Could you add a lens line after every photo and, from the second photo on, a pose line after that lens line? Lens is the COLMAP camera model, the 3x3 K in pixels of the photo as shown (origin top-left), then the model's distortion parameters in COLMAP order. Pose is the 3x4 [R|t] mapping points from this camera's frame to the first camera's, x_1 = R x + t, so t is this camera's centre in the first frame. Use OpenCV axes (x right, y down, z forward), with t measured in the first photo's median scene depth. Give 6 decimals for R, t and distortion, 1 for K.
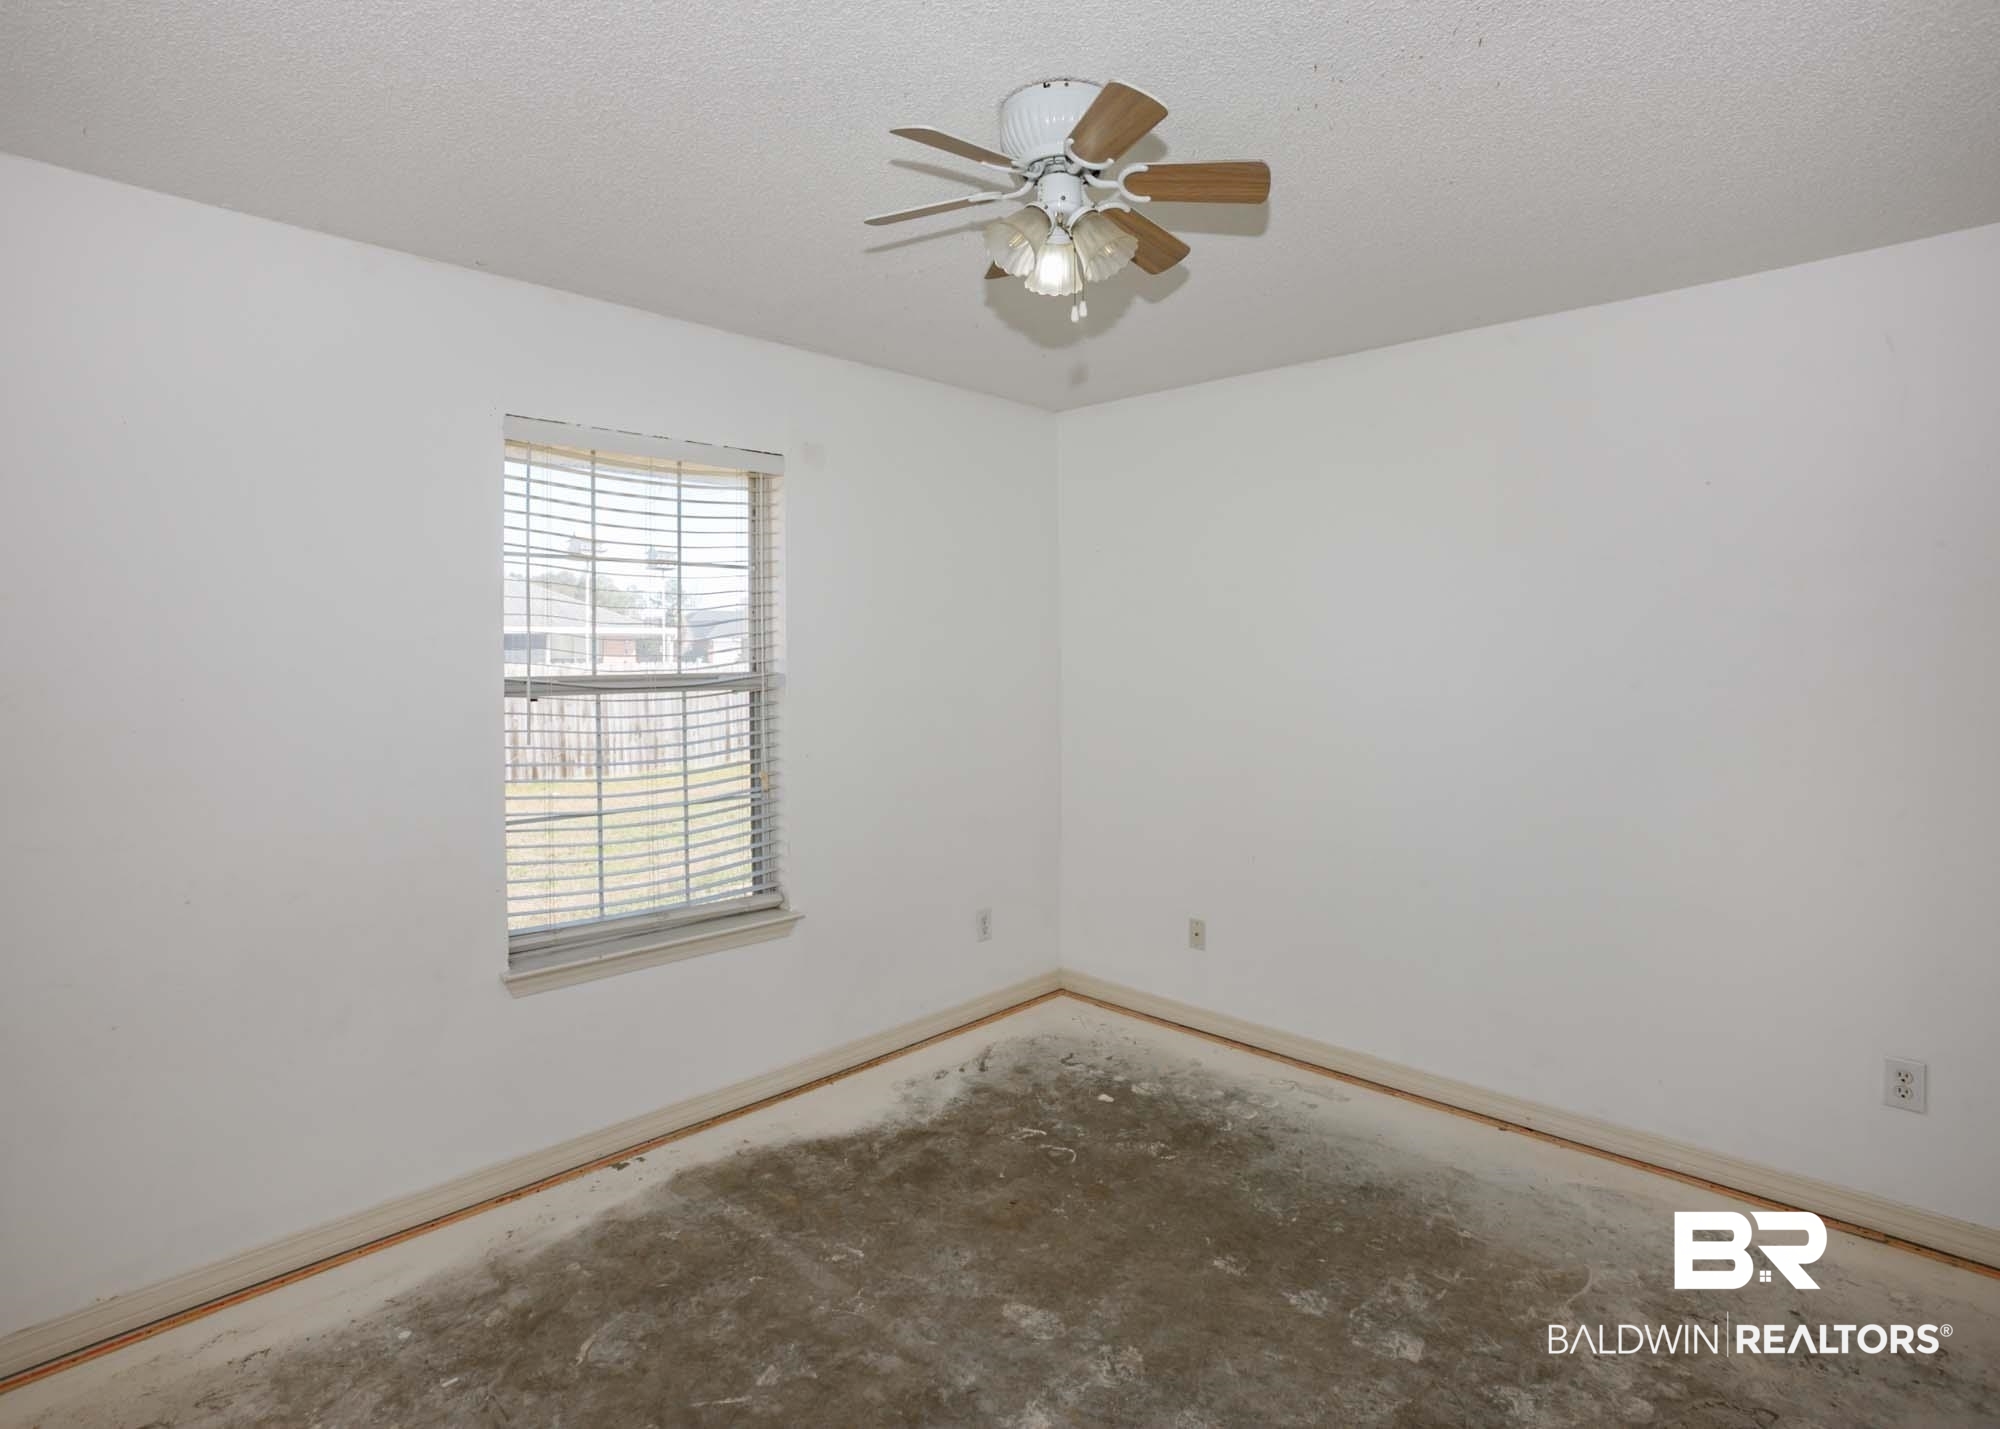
lens RADIAL K [[1013.8, 0, 988.3], [0, 1013.8, 634.7], [0, 0, 1]] dist [-0.060422, 0.021718]
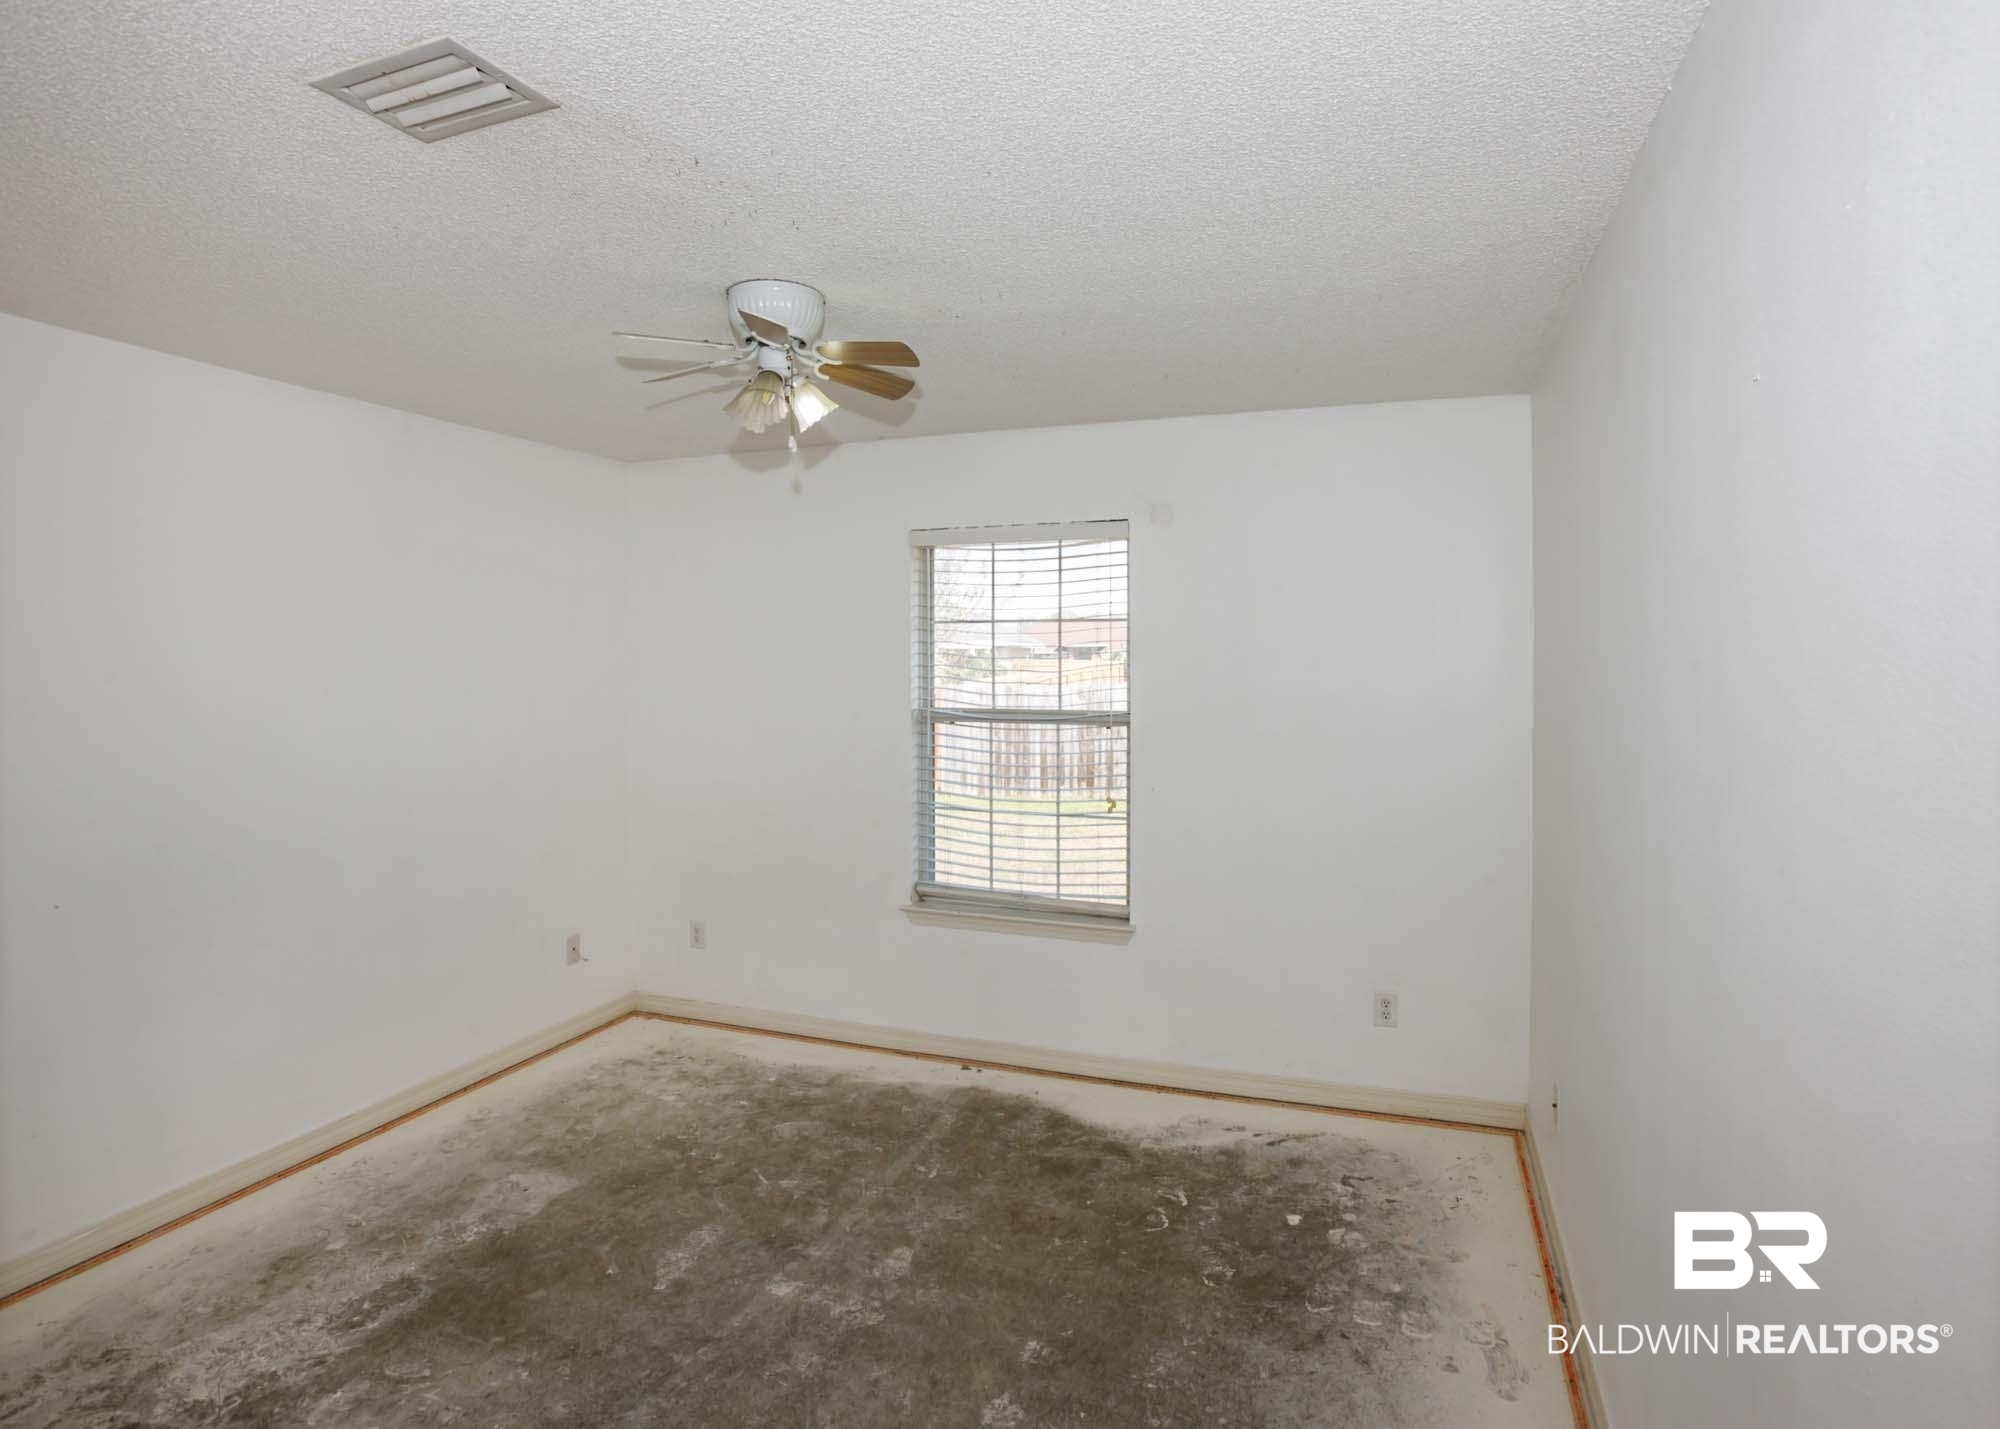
lens RADIAL K [[1013.8, 0, 1005.6], [0, 1013.8, 660.4], [0, 0, 1]] dist [-0.060422, 0.021718]
pose [[0.402238, -0.007514, -0.915504, 0.946193], [0.013746, 0.999903, -0.002167, -0.024194], [0.915432, -0.011713, 0.402302, 0.510307]]
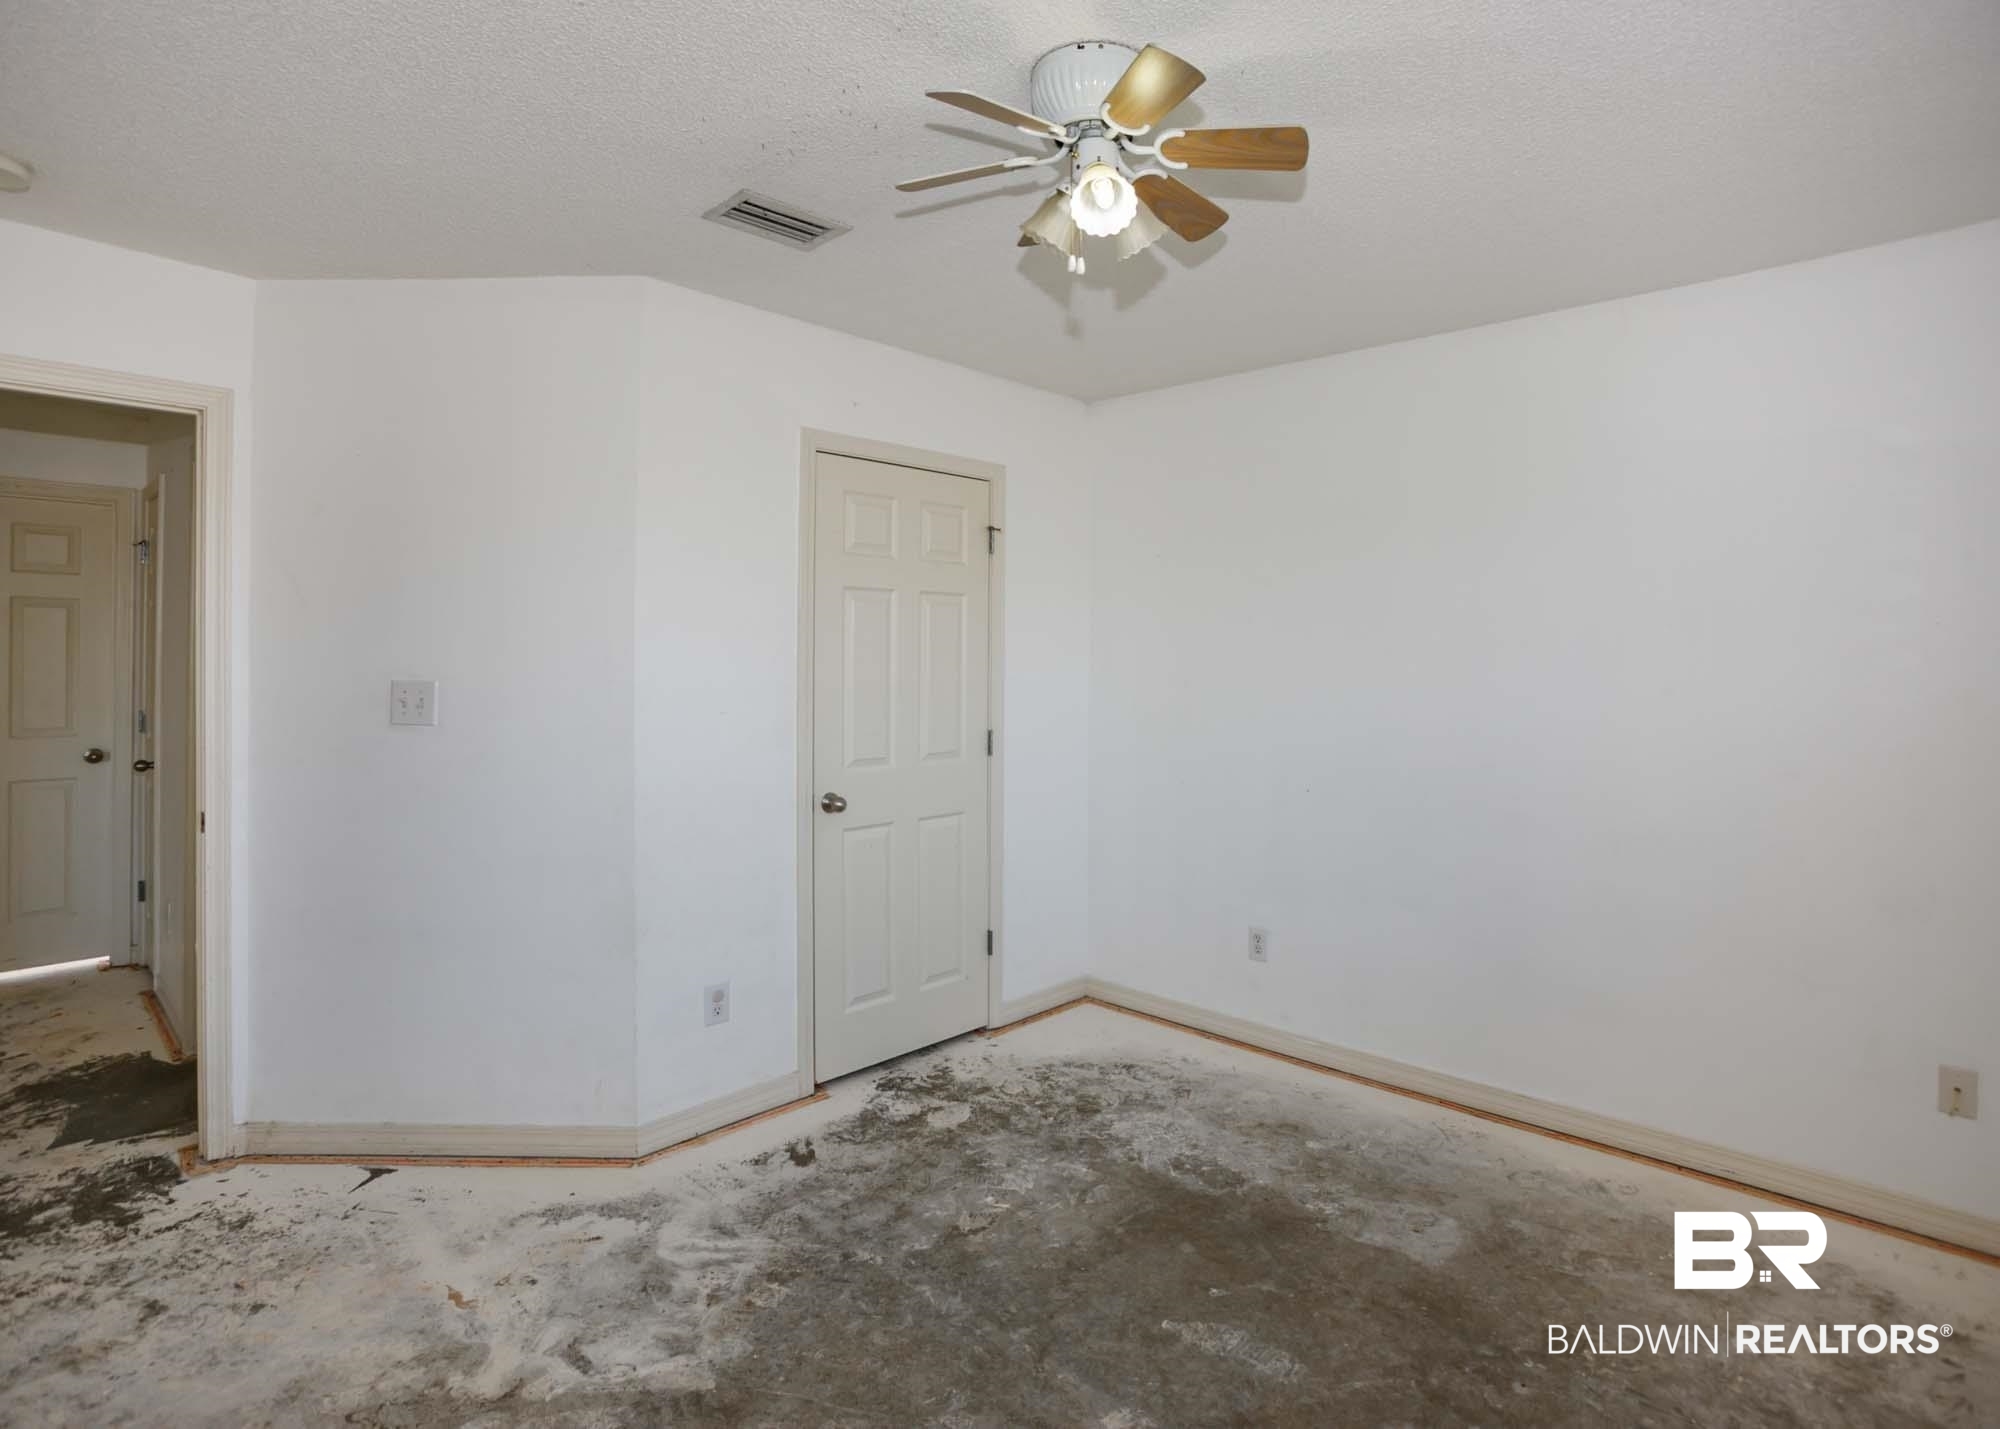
lens RADIAL K [[1013.8, 0, 1092.6], [0, 1013.8, 681.3], [0, 0, 1]] dist [-0.060422, 0.021718]
pose [[-0.997500, -0.009103, -0.070076, 0.099234], [-0.009644, 0.999926, 0.007387, 0.042153], [0.070004, 0.008044, -0.997514, 1.335649]]
